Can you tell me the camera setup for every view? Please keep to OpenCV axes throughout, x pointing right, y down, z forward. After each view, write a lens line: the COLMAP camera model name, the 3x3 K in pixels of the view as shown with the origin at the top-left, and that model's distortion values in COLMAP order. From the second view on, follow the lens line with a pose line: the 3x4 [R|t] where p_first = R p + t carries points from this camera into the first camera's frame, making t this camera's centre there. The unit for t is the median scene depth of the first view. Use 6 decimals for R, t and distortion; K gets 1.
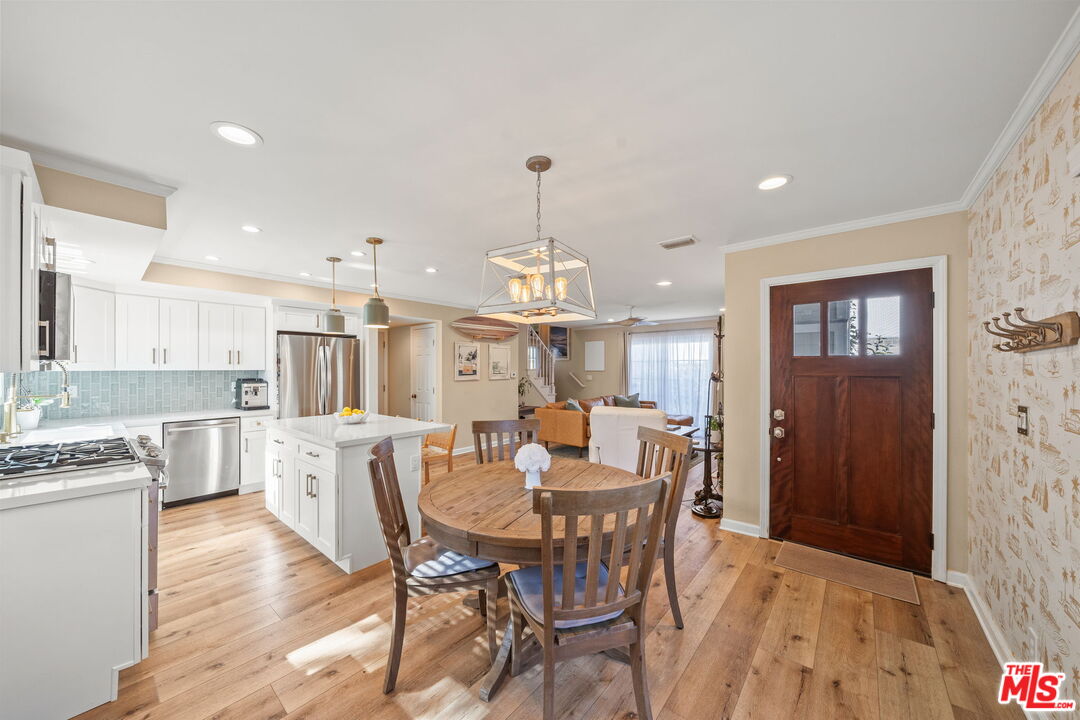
lens RADIAL K [[377.9, 0, 531.1], [0, 377.9, 368.2], [0, 0, 1]] dist [-0.002957, -0.000073]
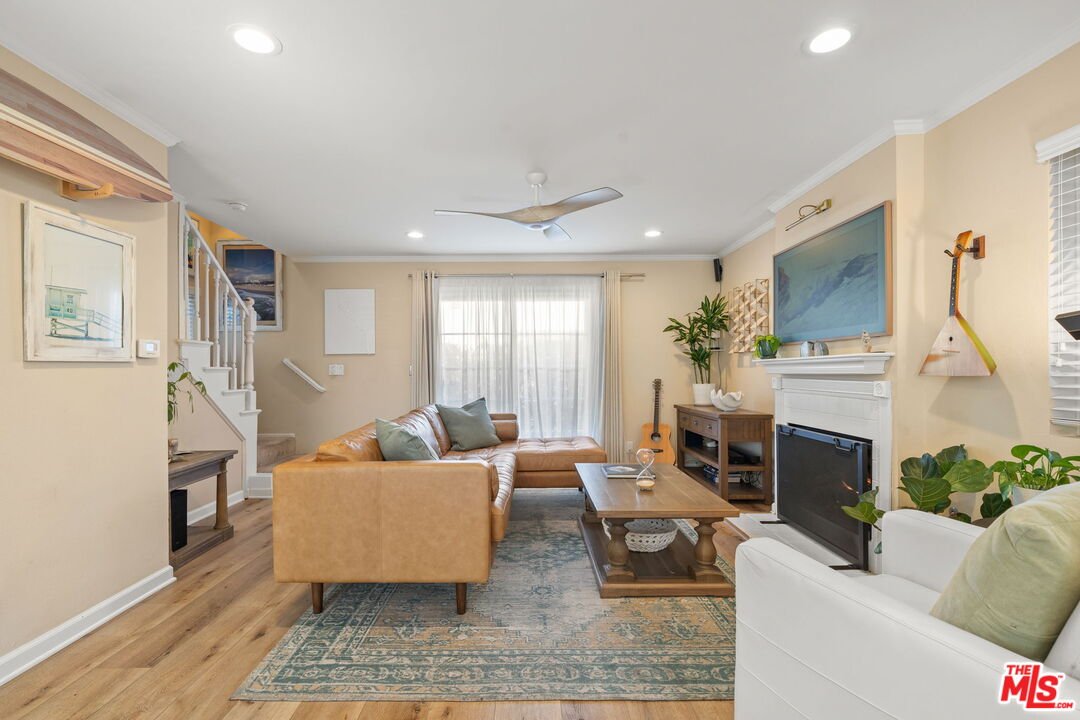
lens RADIAL K [[485.6, 0, 541.0], [0, 485.6, 369.9], [0, 0, 1]] dist [0.000946, -0.000014]
pose [[0.740526, 0.000245, 0.672028, -0.119489], [0.000246, 1.000000, -0.000635, 0.055061], [-0.672028, 0.000635, 0.740526, 0.885126]]
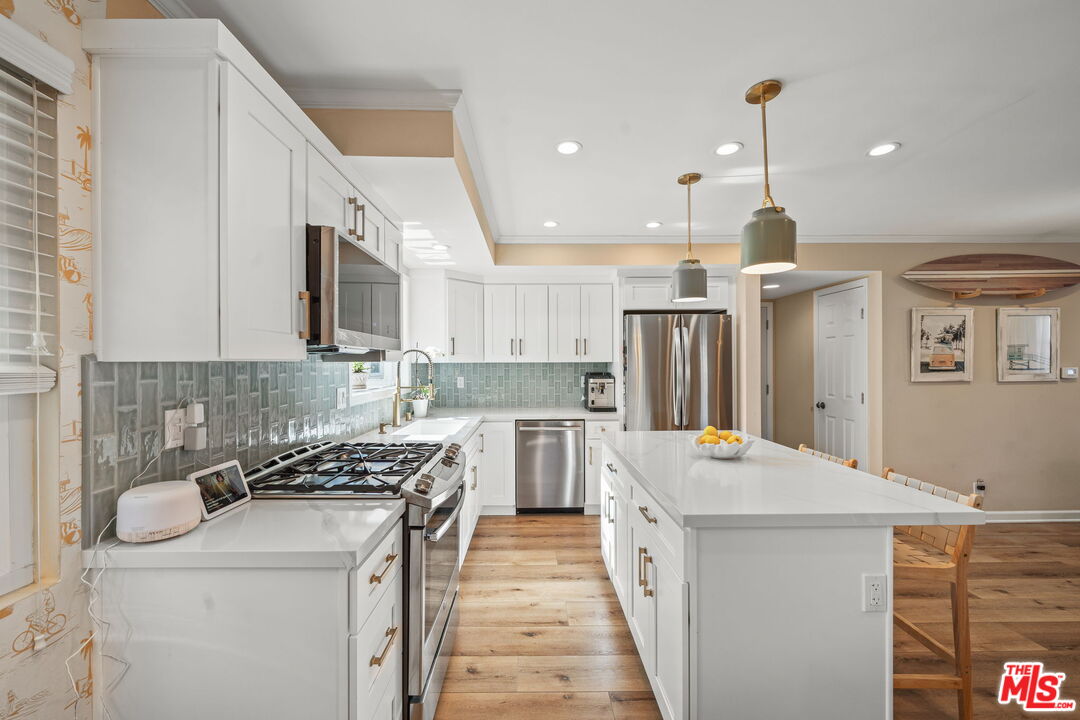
lens RADIAL K [[430.0, 0, 535.7], [0, 430.0, 363.2], [0, 0, 1]] dist [-0.005841, 0.001037]
pose [[0.659013, -0.000141, -0.752131, -0.136188], [0.003581, 0.999989, 0.002951, 0.004461], [0.752123, -0.004638, 0.659007, 0.292693]]
